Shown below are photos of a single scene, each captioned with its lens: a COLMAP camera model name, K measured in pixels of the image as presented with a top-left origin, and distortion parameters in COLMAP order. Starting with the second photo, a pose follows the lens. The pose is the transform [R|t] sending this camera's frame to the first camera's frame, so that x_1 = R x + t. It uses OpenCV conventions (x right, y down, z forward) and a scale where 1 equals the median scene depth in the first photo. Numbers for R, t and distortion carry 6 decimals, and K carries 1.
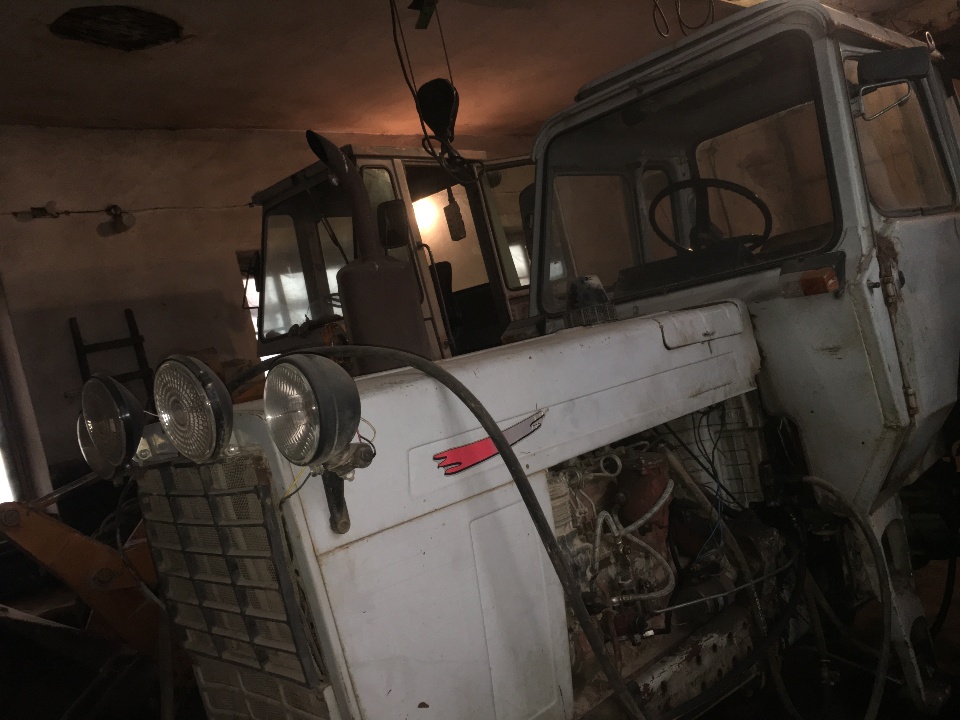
lens RADIAL K [[823.3, 0, 481.0], [0, 823.3, 338.5], [0, 0, 1]] dist [0.085844, -0.123863]
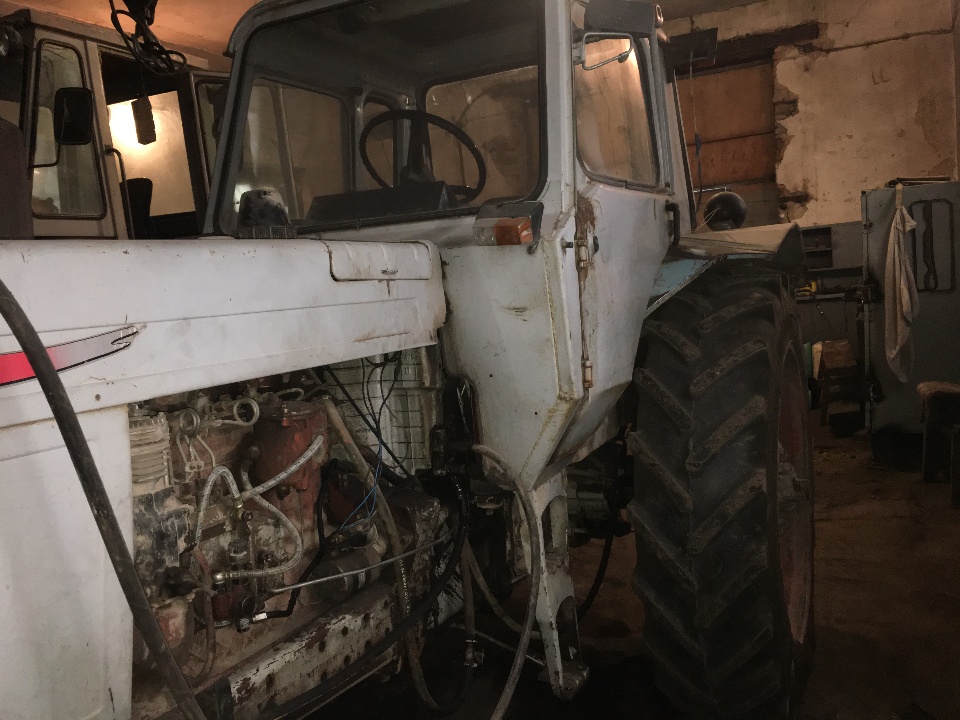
lens RADIAL K [[823.3, 0, 481.0], [0, 823.3, 338.5], [0, 0, 1]] dist [0.085844, -0.123863]
pose [[0.942391, 0.117952, 0.313028, 0.102257], [-0.130234, 0.991310, 0.018542, 0.033703], [-0.308121, -0.058241, 0.949563, 0.147553]]
